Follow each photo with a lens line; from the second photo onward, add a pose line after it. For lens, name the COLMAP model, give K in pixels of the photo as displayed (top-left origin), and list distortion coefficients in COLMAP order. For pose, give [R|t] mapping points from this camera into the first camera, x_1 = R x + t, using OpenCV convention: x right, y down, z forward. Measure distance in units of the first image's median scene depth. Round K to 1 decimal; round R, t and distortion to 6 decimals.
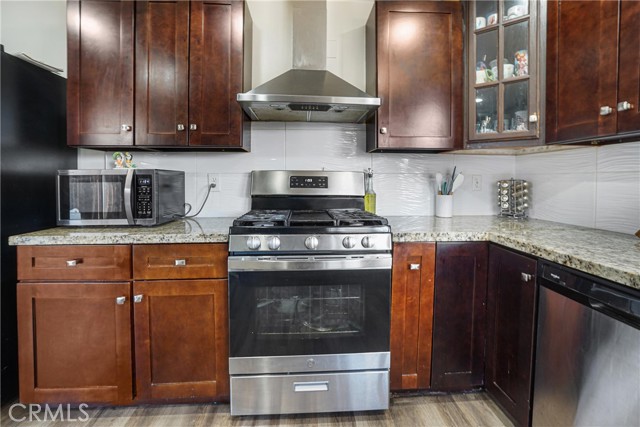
lens RADIAL K [[287.0, 0, 317.9], [0, 287.0, 193.3], [0, 0, 1]] dist [-0.038118, 0.010547]
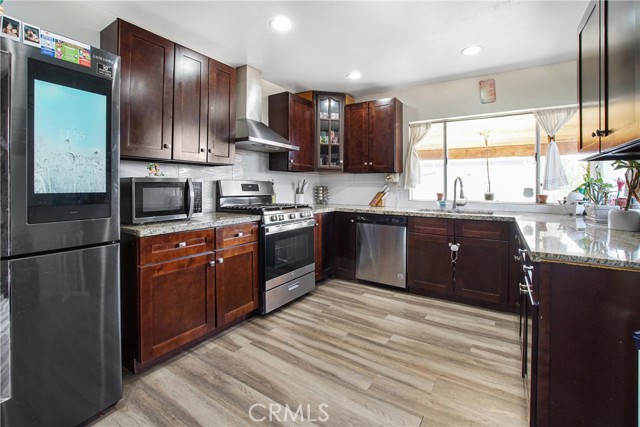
lens RADIAL K [[287.0, 0, 317.9], [0, 287.0, 193.3], [0, 0, 1]] dist [-0.038118, 0.010547]
pose [[0.603054, -0.017654, 0.797505, -1.479353], [0.030151, 0.999545, -0.000673, 0.010487], [-0.797131, 0.024452, 0.603312, -0.392335]]
